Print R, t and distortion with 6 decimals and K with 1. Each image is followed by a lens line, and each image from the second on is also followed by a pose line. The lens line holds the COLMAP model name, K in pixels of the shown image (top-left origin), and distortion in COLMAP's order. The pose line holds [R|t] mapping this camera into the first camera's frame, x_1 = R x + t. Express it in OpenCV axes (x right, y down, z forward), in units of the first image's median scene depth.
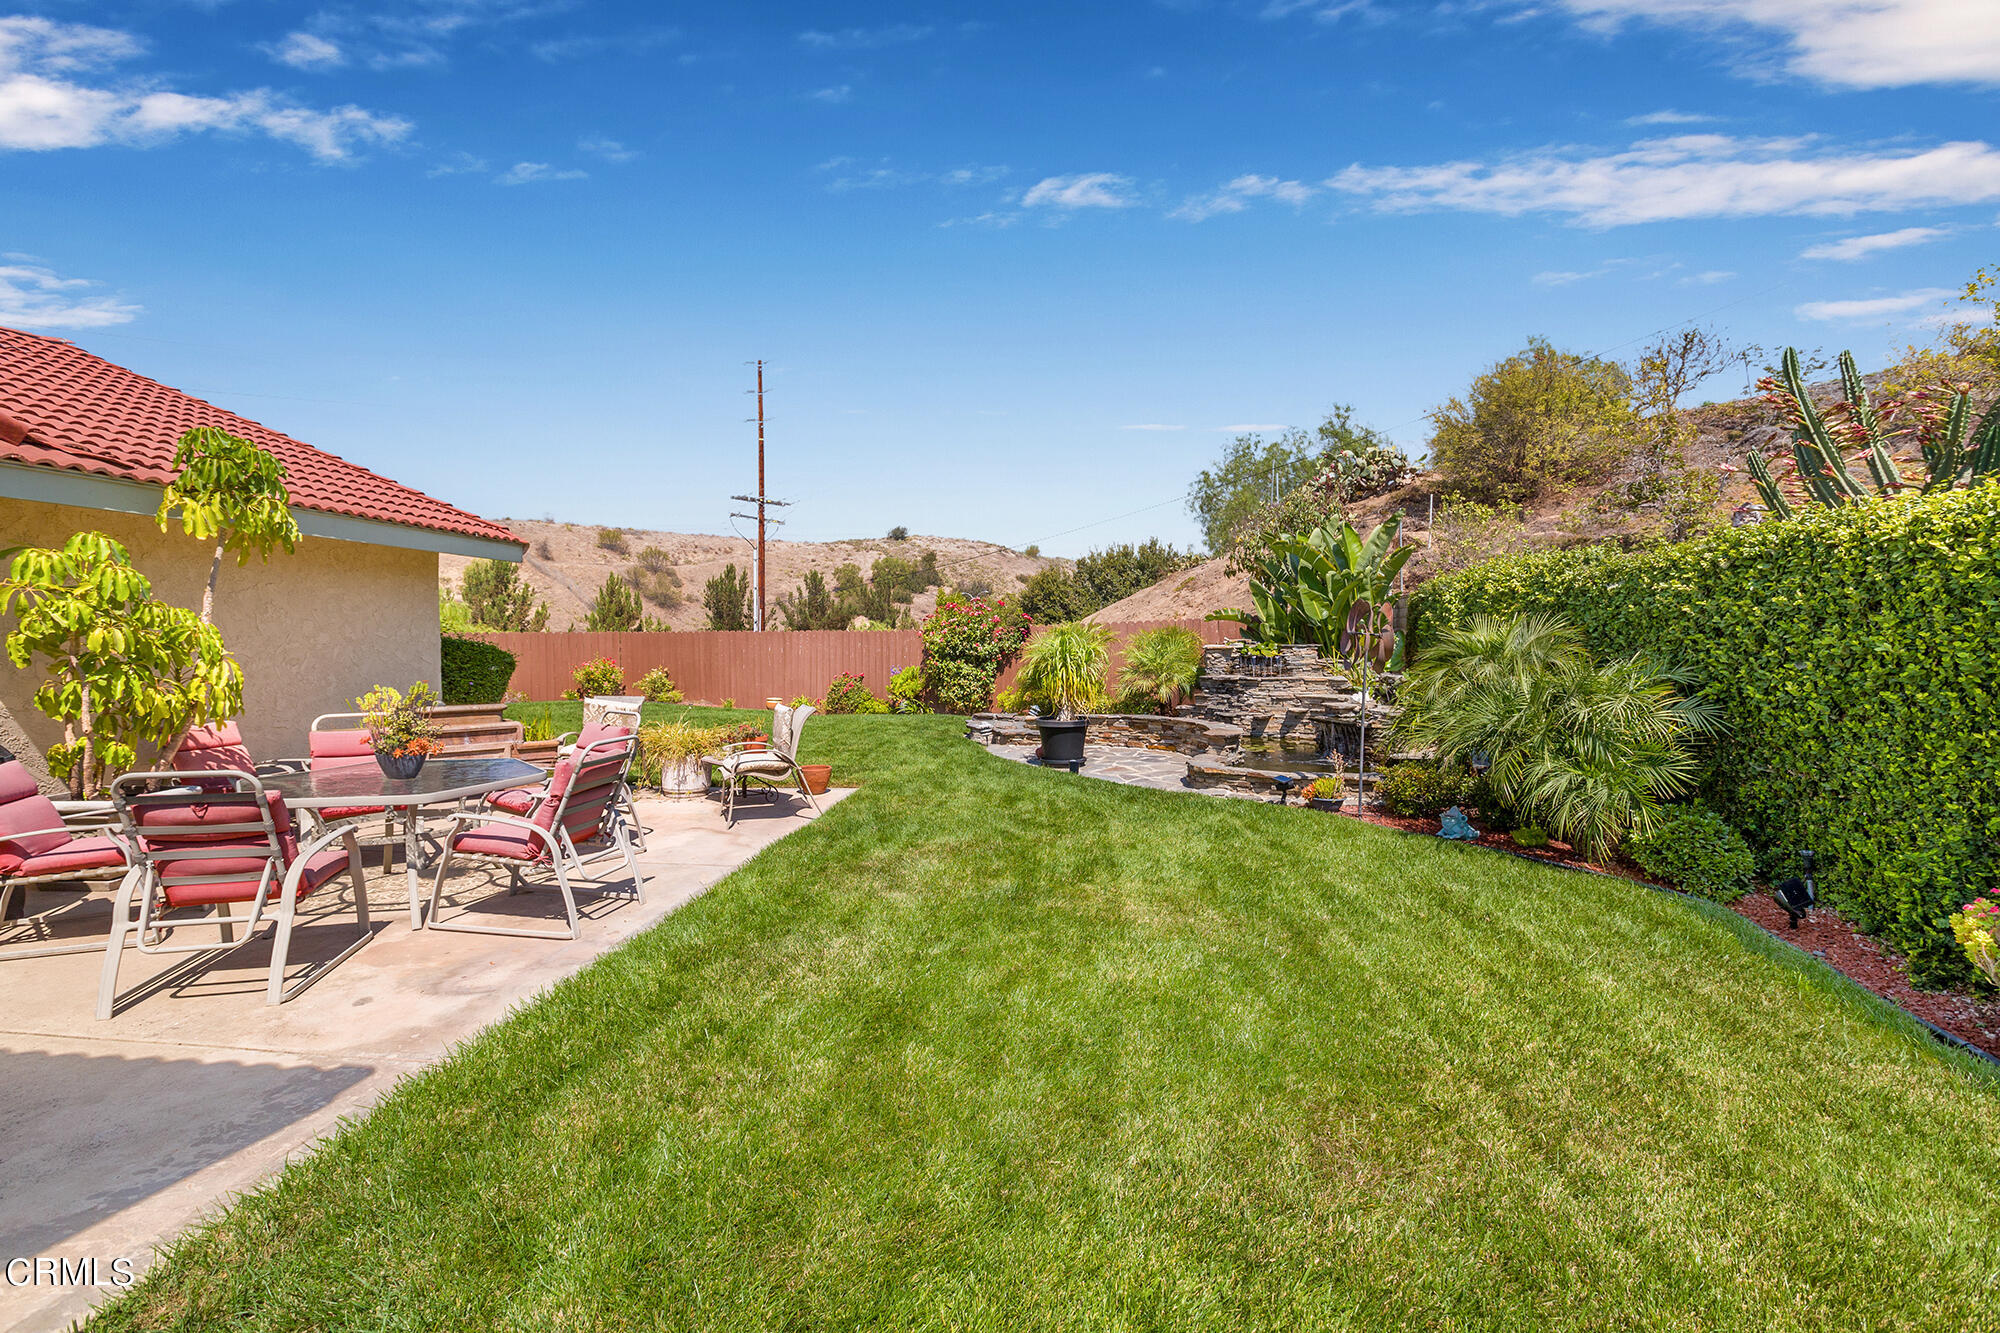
lens RADIAL K [[891.7, 0, 1000.0], [0, 891.7, 666.5], [0, 0, 1]] dist [-0.001660, -0.000037]
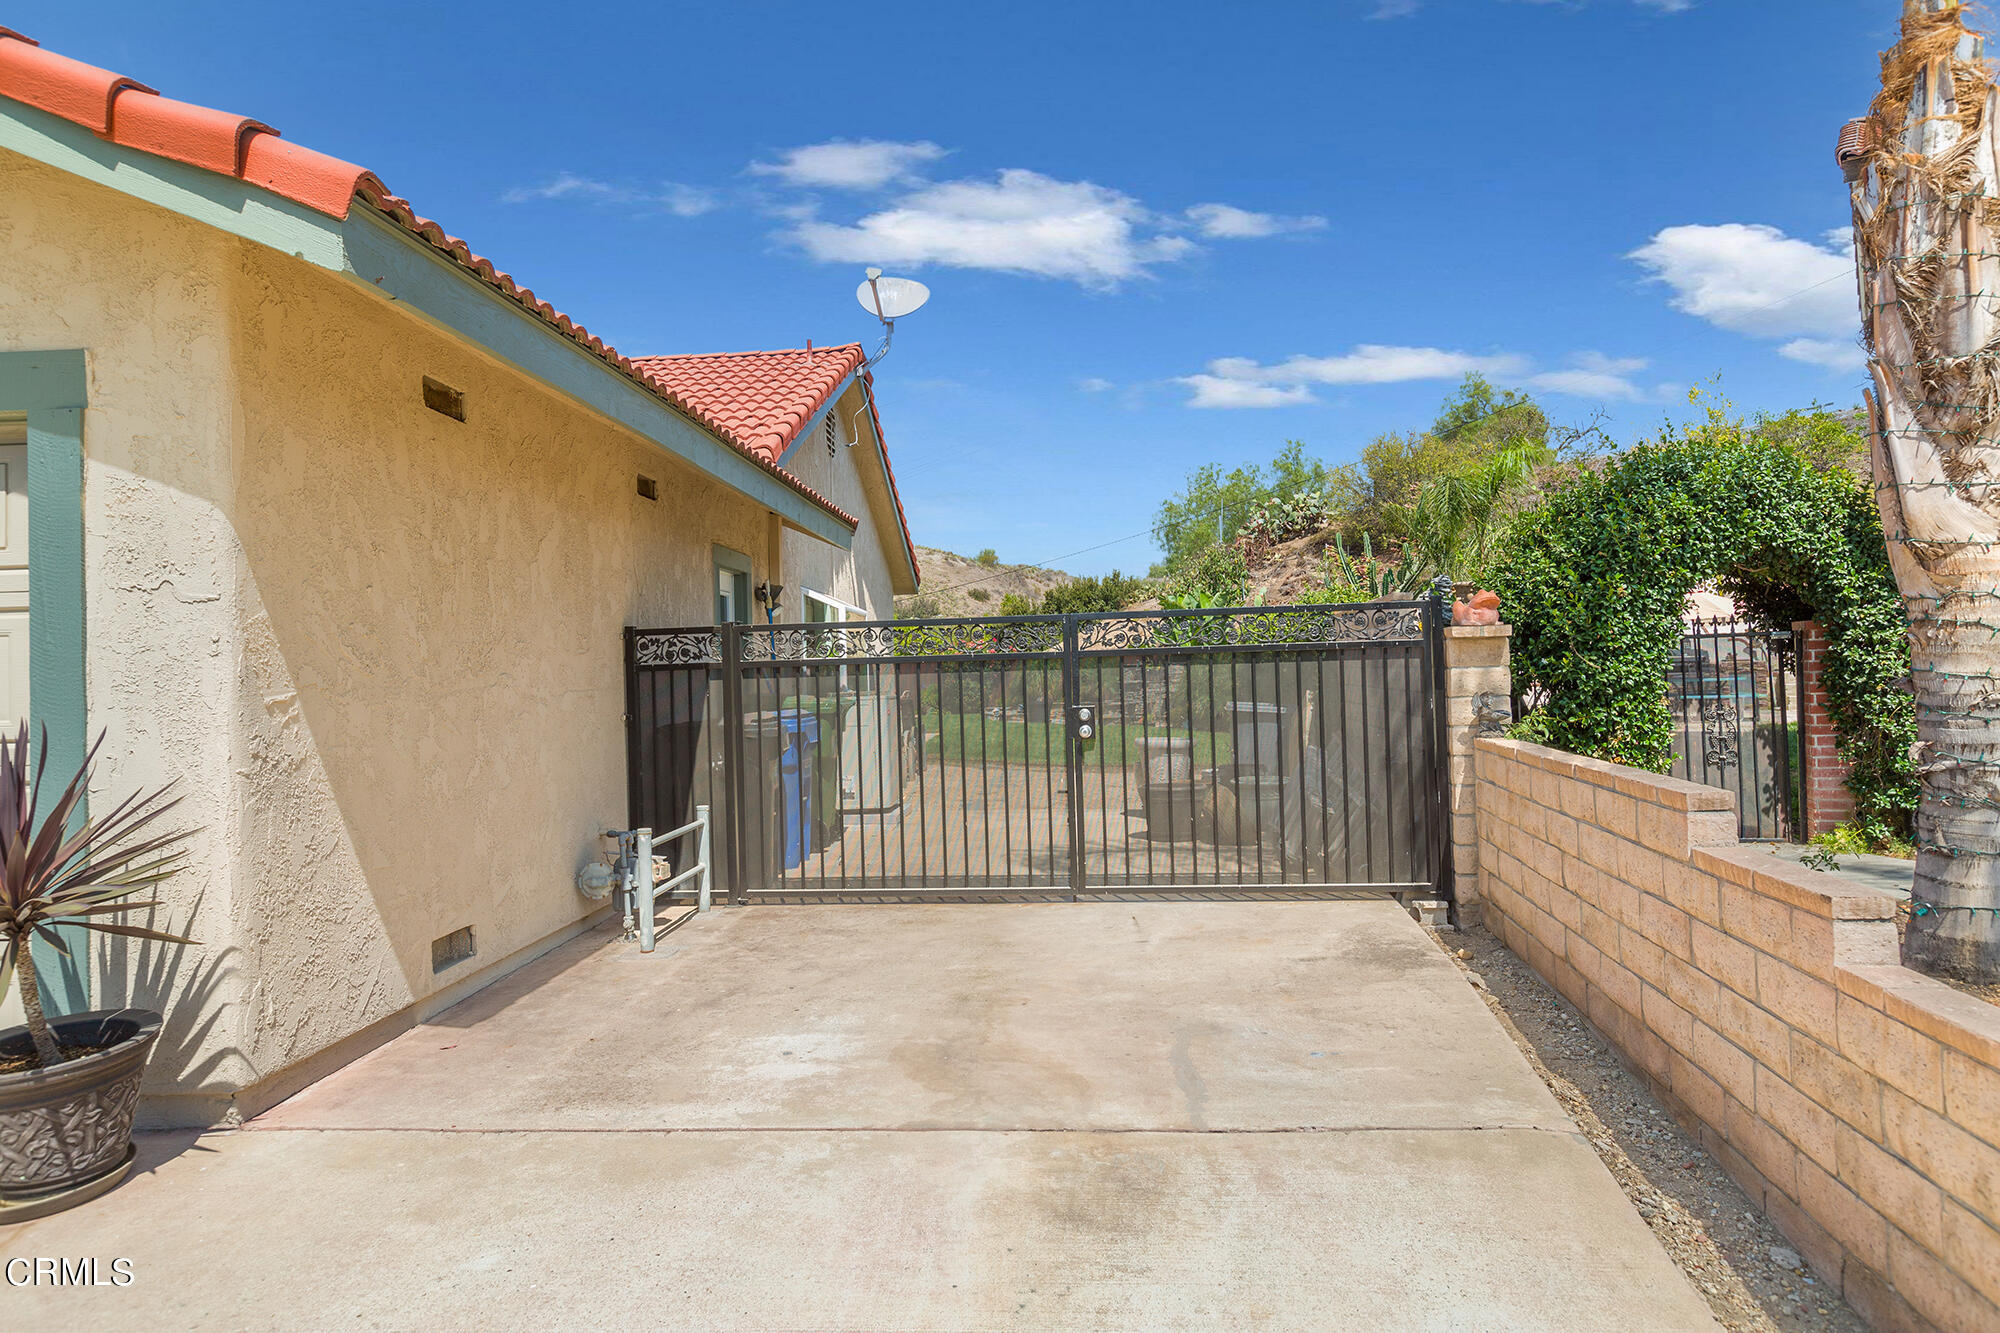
lens RADIAL K [[1229.2, 0, 1000.0], [0, 1229.2, 666.5], [0, 0, 1]] dist [0.000984, 0.000179]
pose [[0.998757, -0.017963, 0.046501, -0.083715], [0.019663, 0.999145, -0.036366, 0.048360], [-0.045808, 0.037236, 0.998256, -1.018059]]
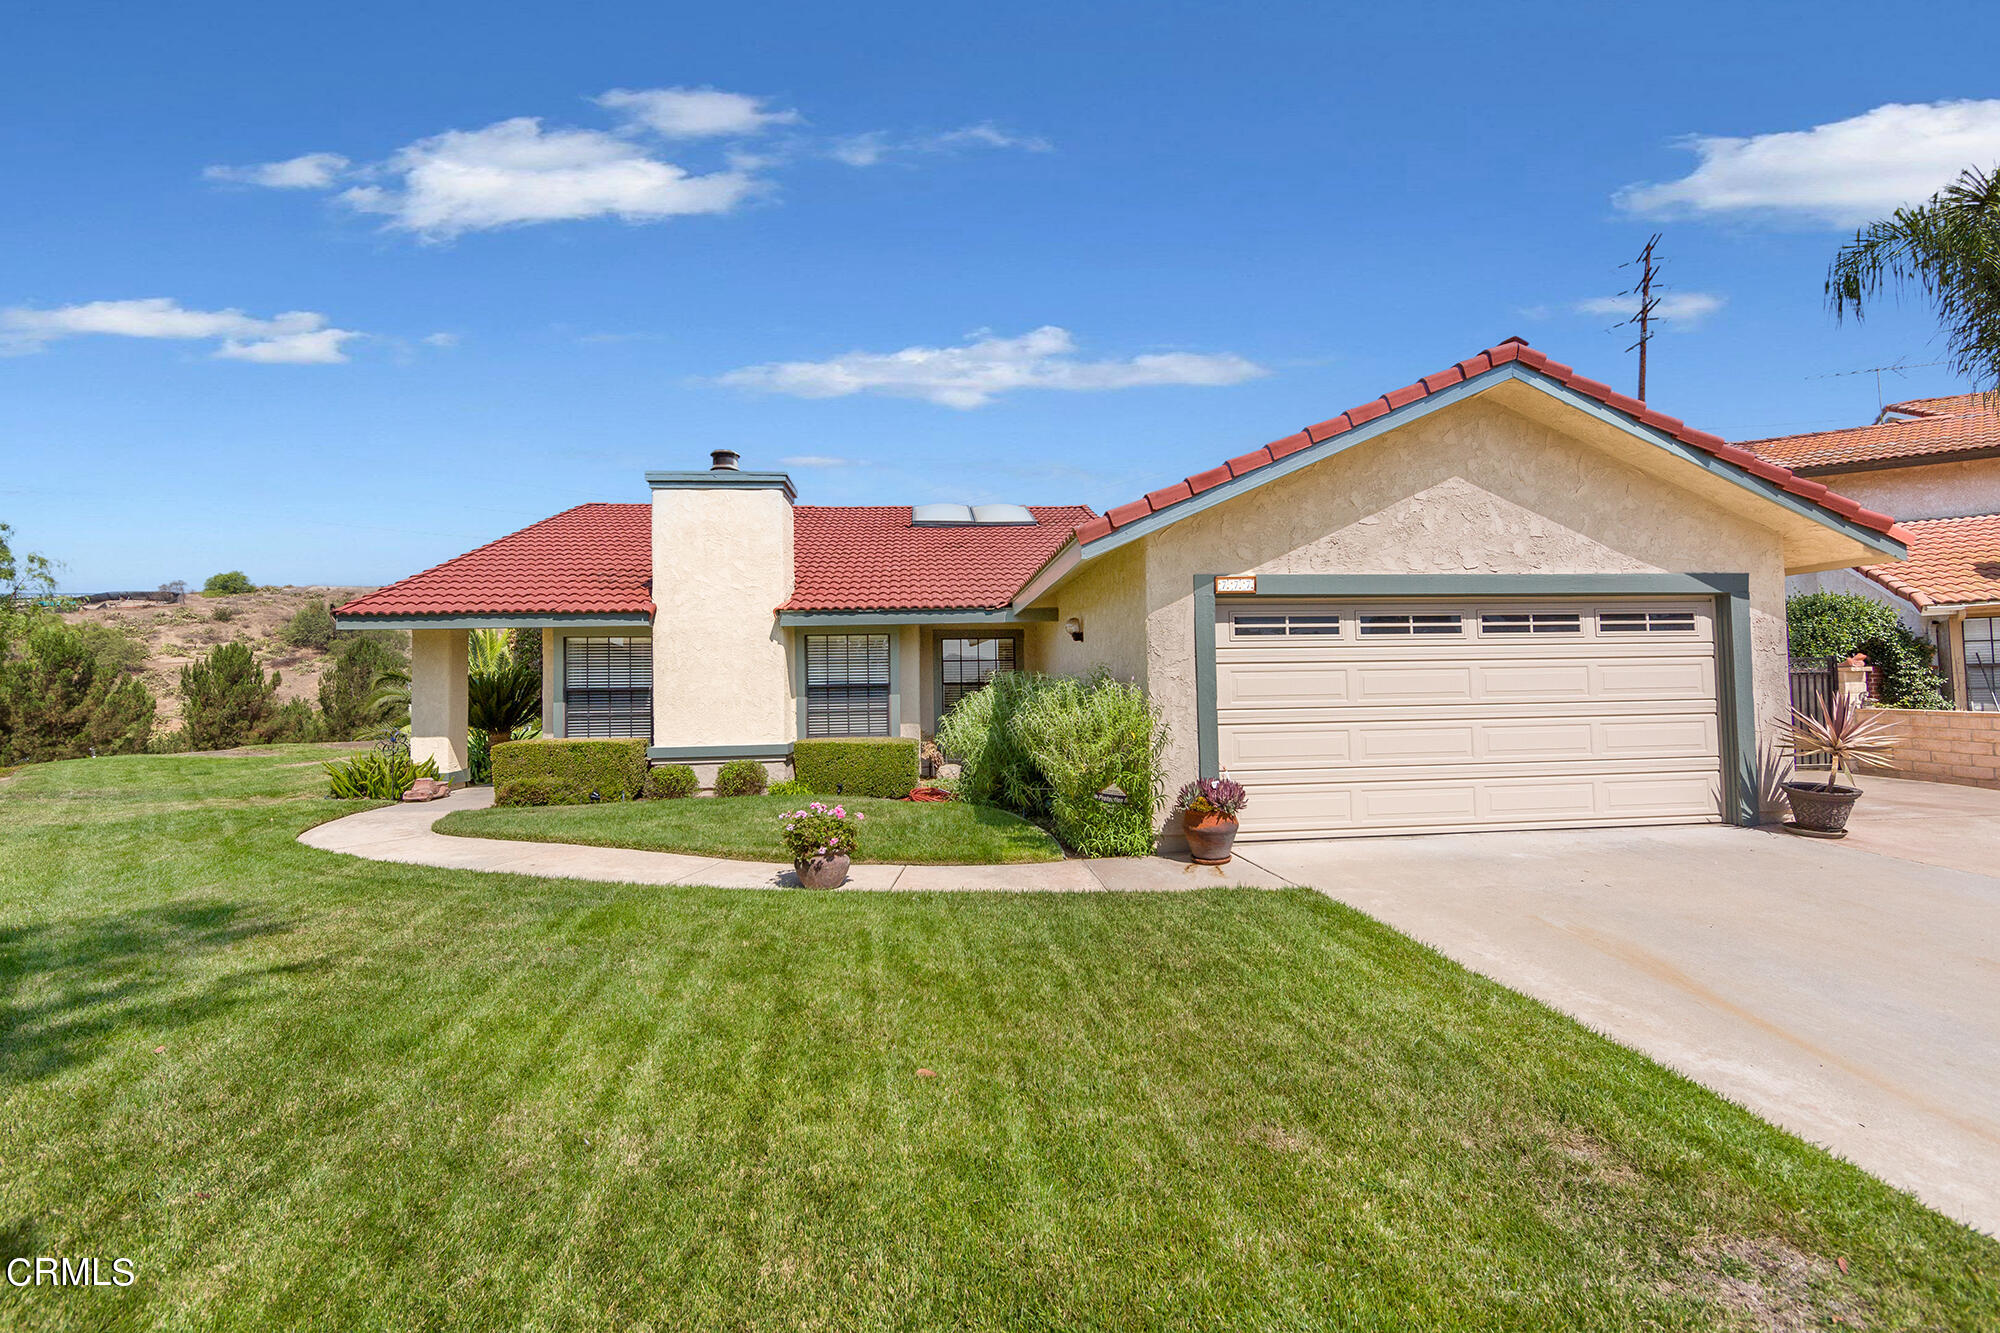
lens RADIAL K [[776.9, 0, 1000.0], [0, 776.9, 666.5], [0, 0, 1]] dist [0.000502, -0.000080]
pose [[0.978549, -0.003425, 0.205986, -0.767117], [0.016259, 0.998027, -0.060645, 0.052227], [-0.205372, 0.062693, 0.976674, -1.134416]]
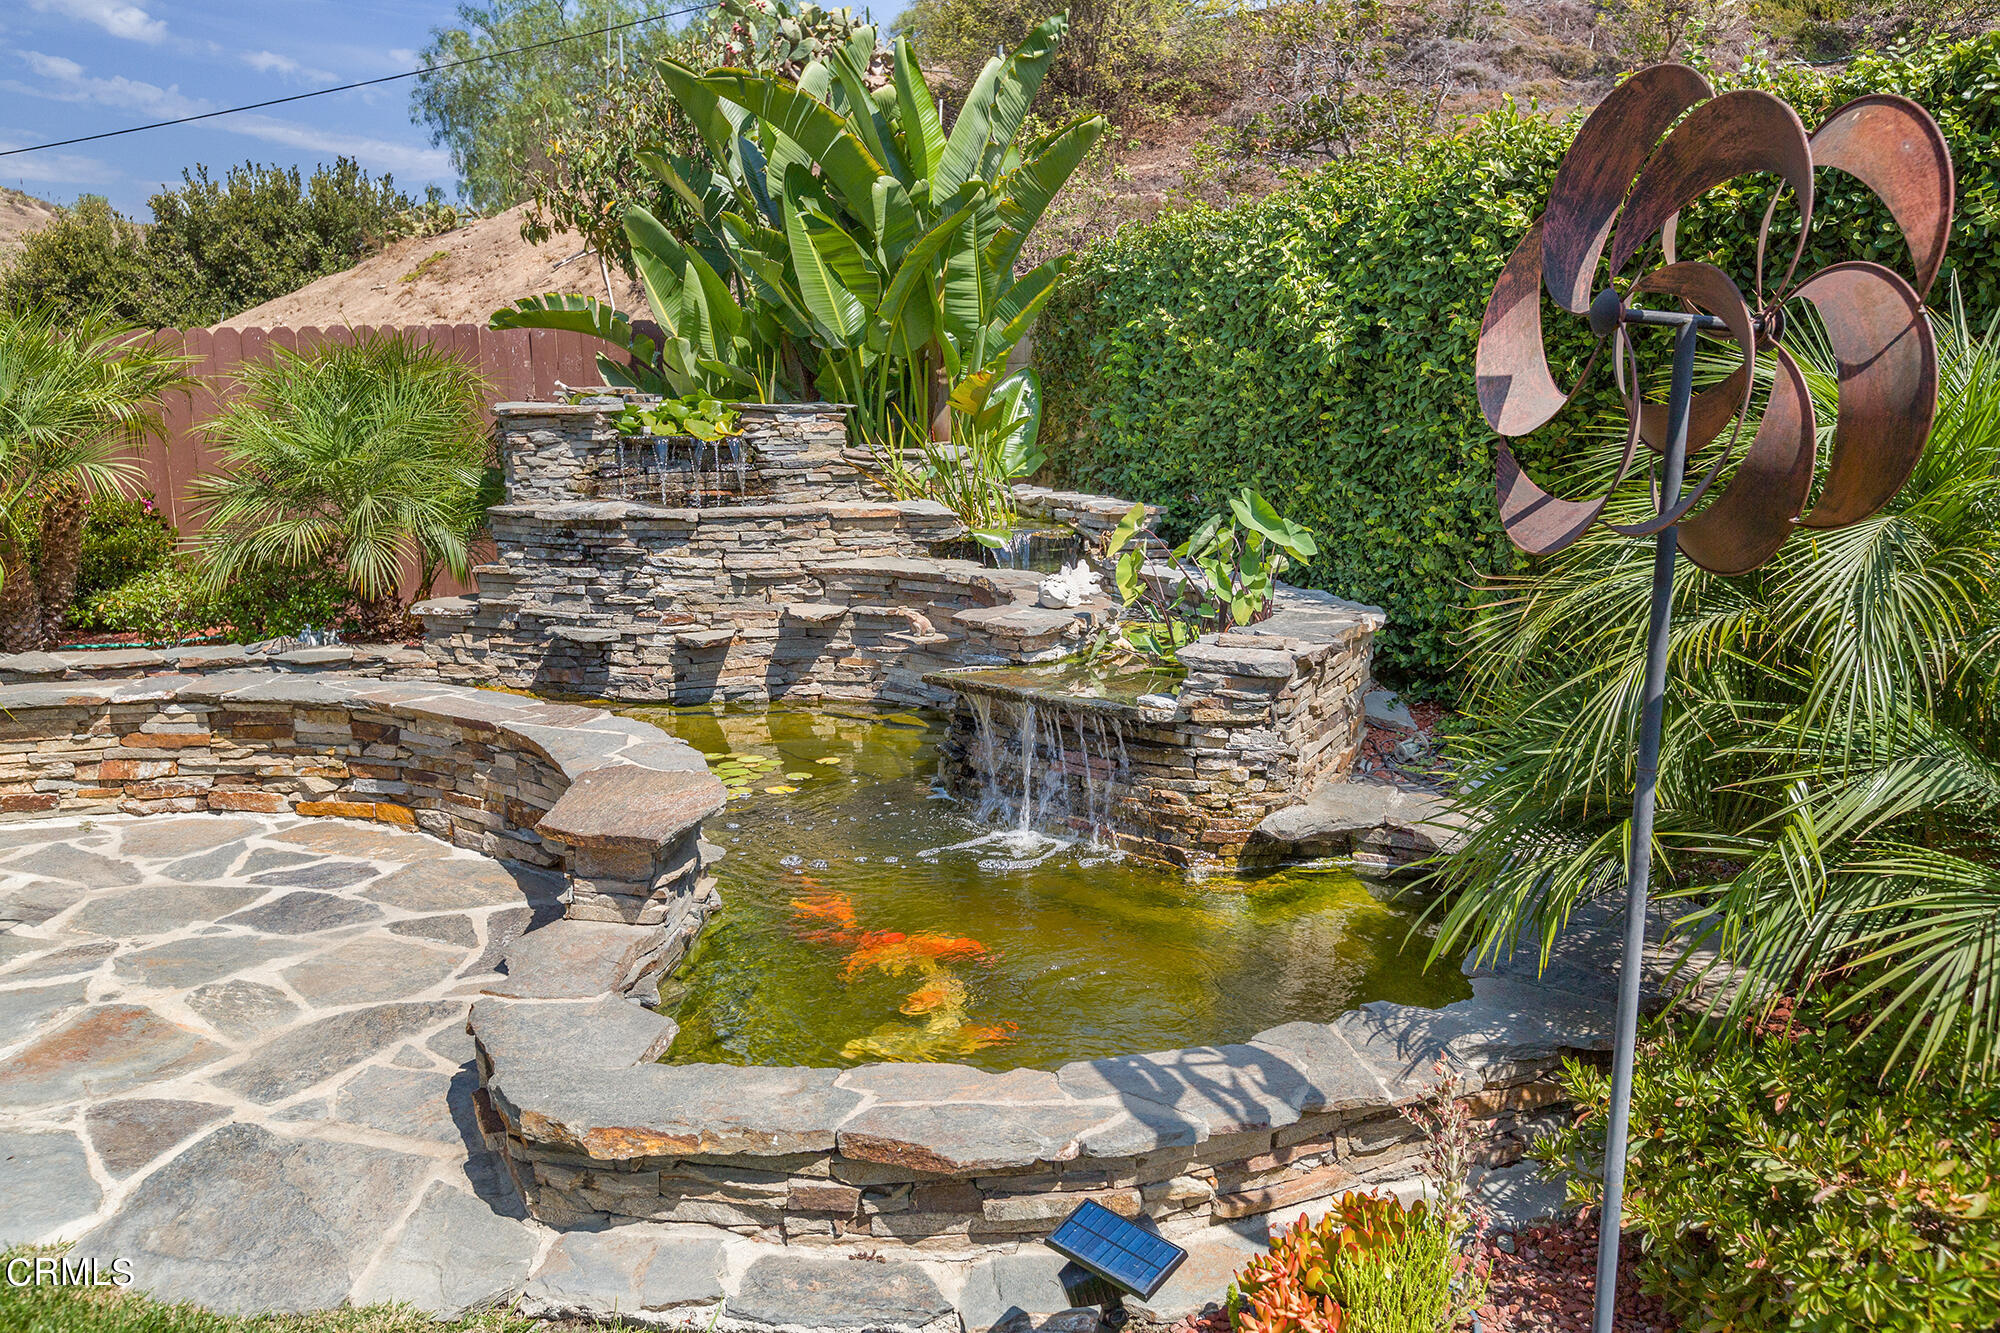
lens RADIAL K [[1518.8, 0, 1000.0], [0, 1518.8, 666.5], [0, 0, 1]] dist [0.008368, -0.011083]
pose [[0.849512, -0.079834, 0.521494, 0.074380], [0.004587, 0.989565, 0.144017, -0.006692], [-0.527549, -0.119952, 0.841013, 0.355511]]
